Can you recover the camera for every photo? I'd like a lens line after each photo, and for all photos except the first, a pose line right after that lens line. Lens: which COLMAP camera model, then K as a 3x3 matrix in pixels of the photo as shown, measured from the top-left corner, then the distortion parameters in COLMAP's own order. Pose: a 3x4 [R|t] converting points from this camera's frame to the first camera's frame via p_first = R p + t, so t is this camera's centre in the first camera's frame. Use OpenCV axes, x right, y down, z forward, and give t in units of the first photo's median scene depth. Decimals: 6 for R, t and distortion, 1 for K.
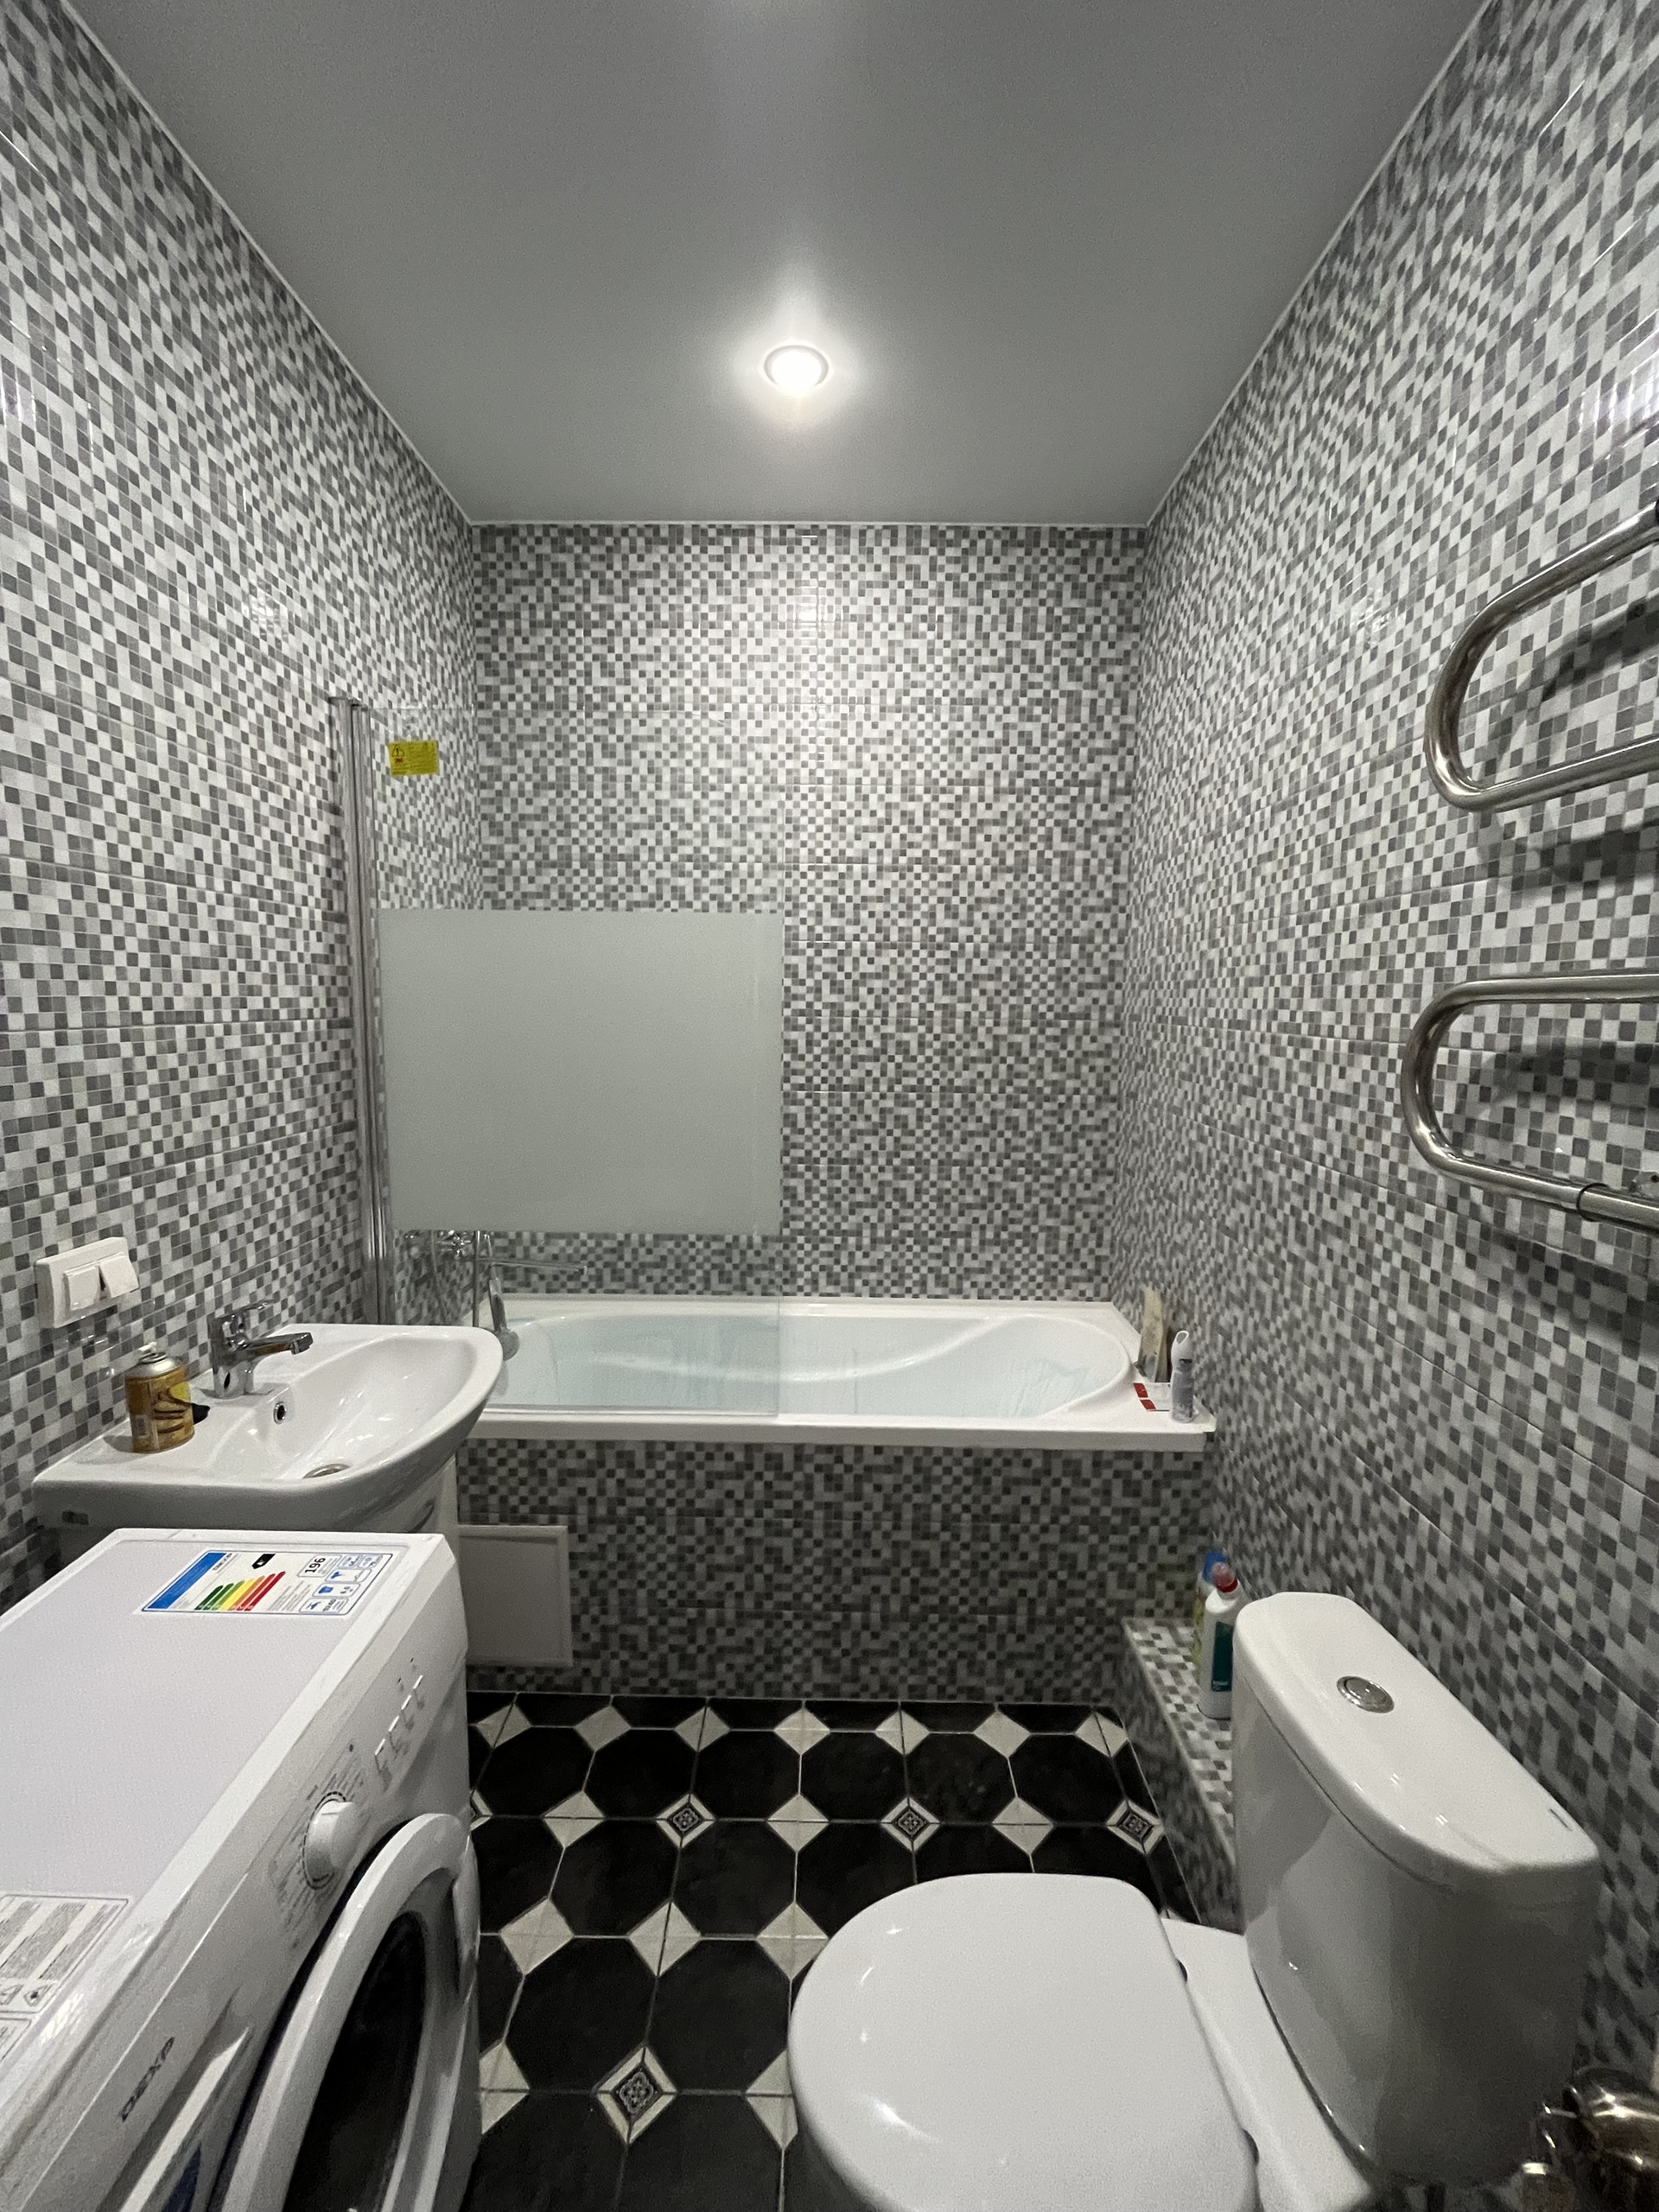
lens RADIAL K [[891.0, 0, 825.4], [0, 891.0, 1105.8], [0, 0, 1]] dist [-0.004090, -0.000767]
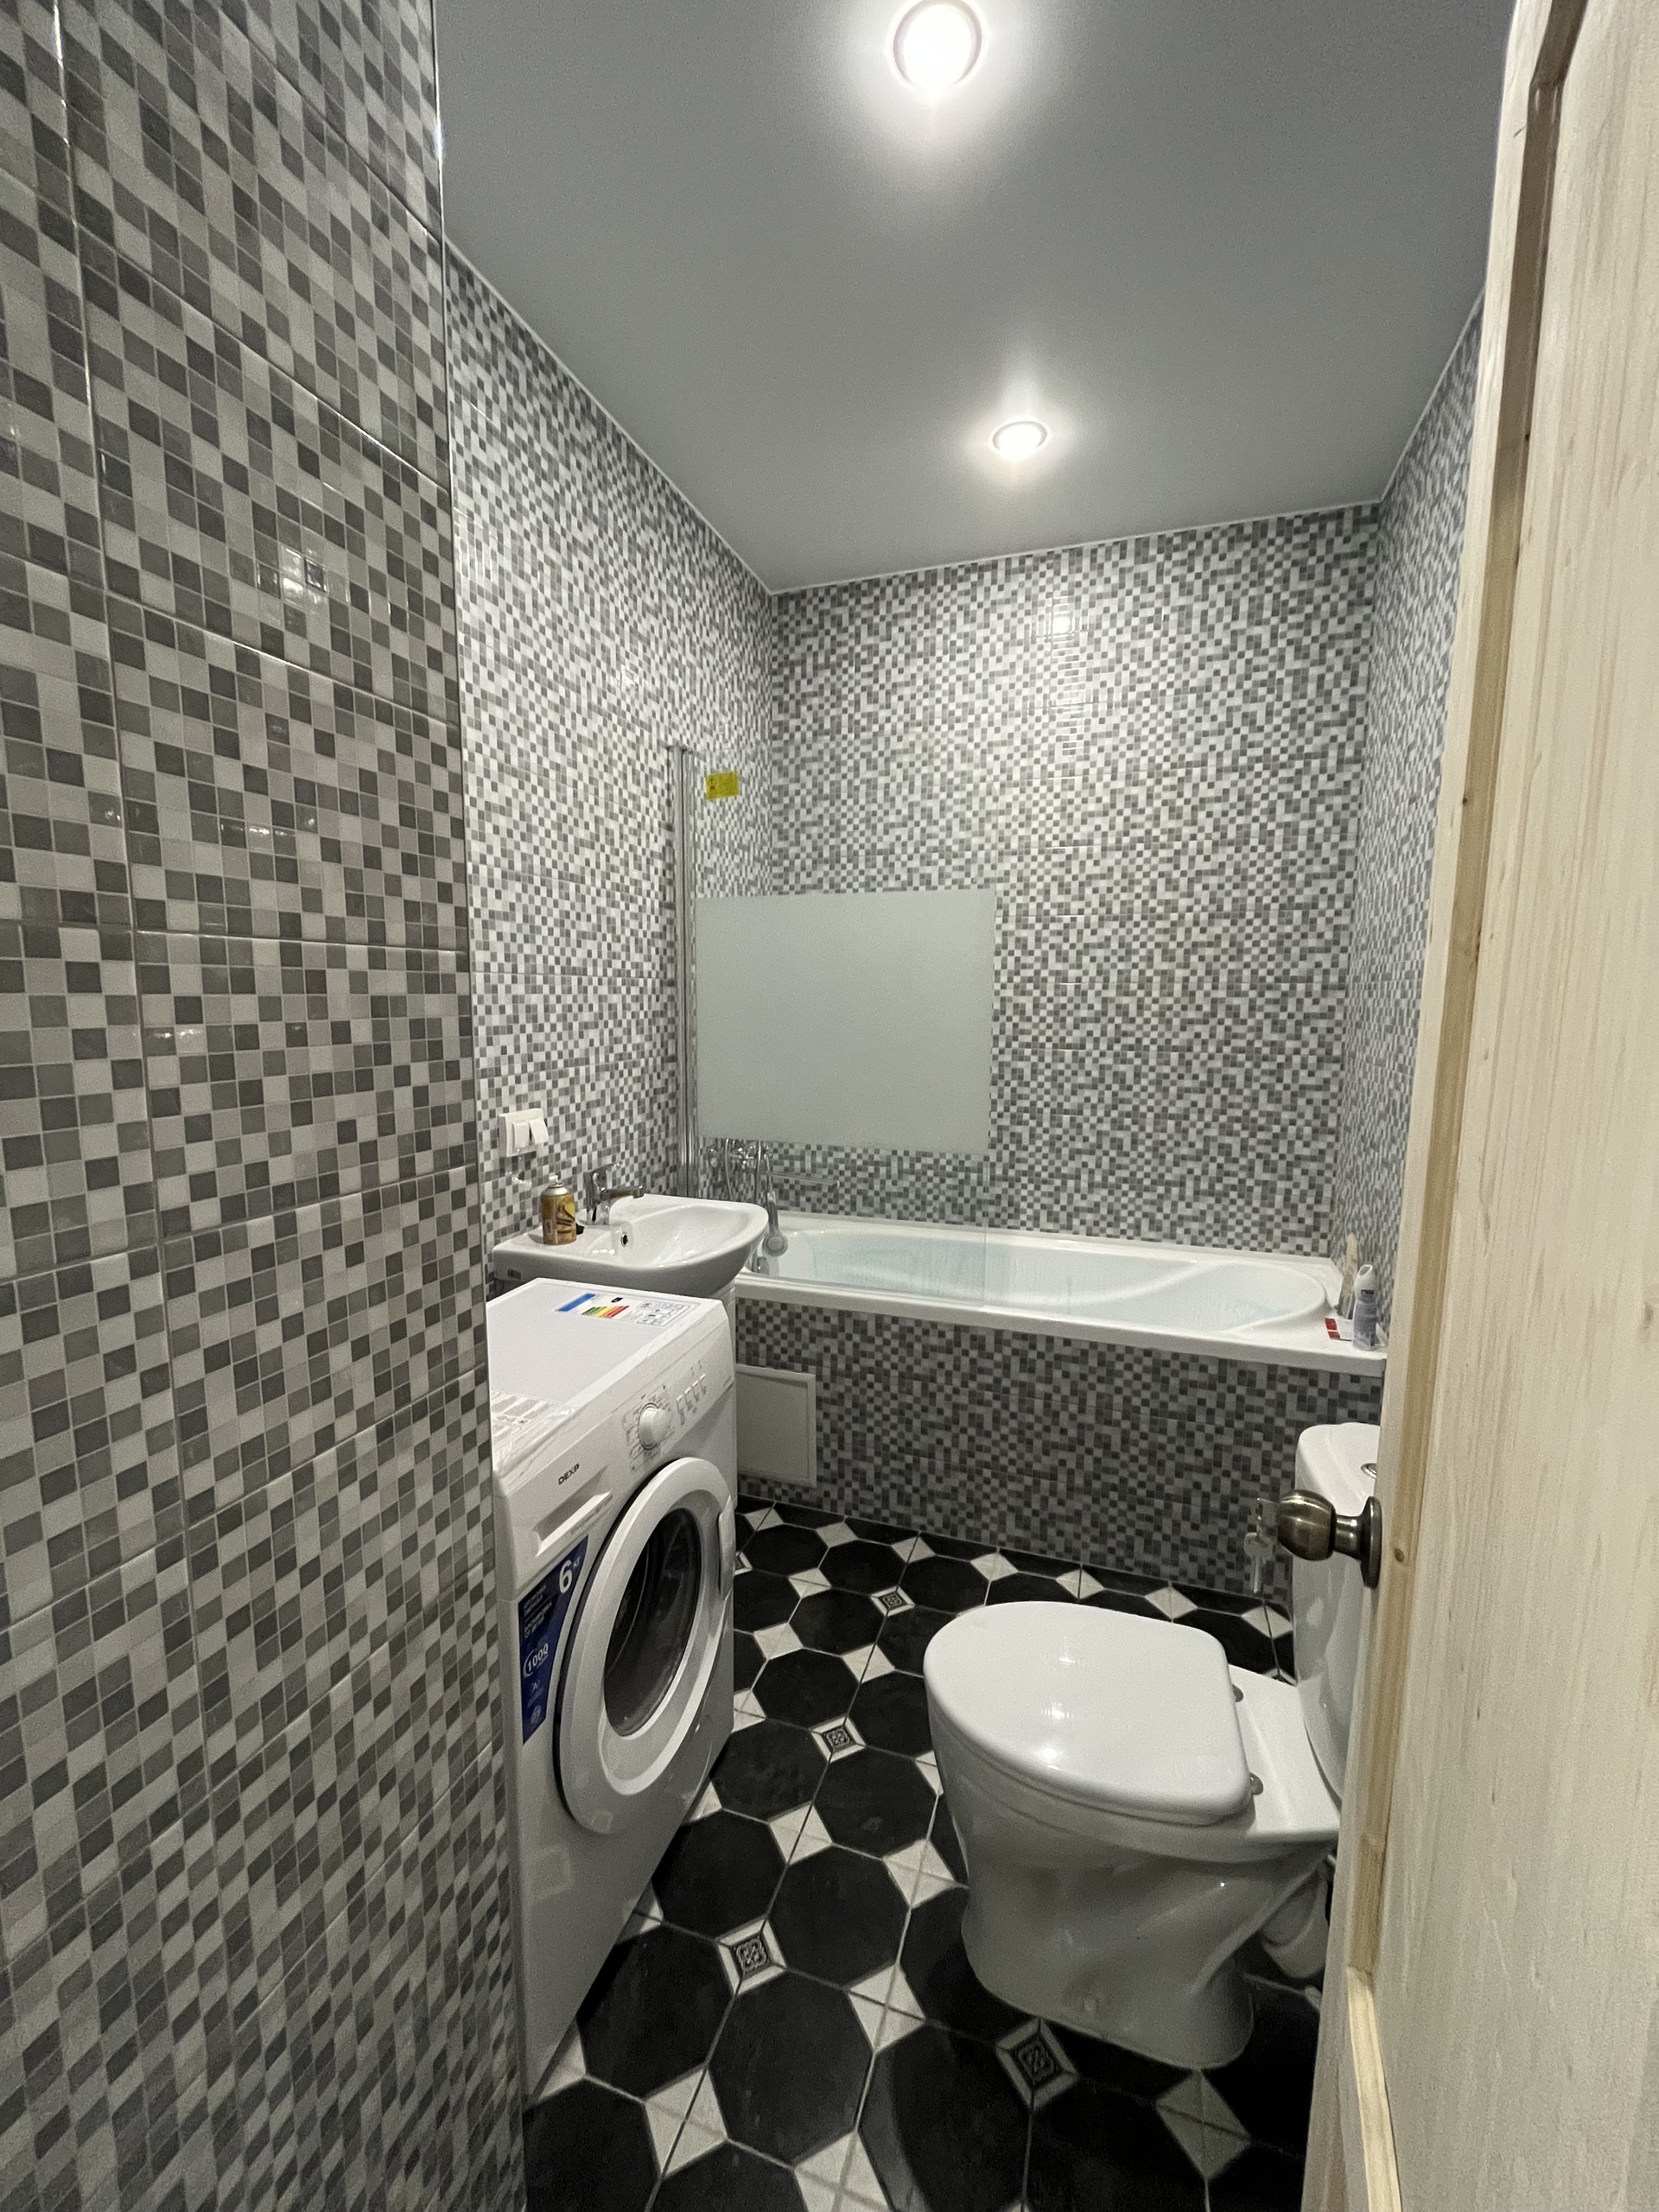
lens RADIAL K [[891.0, 0, 827.4], [0, 891.0, 1108.4], [0, 0, 1]] dist [-0.004090, -0.000767]
pose [[0.950148, 0.031259, -0.310228, 0.111449], [-0.030013, 0.999511, 0.008789, 0.075180], [0.310351, 0.000960, 0.950622, -0.213176]]
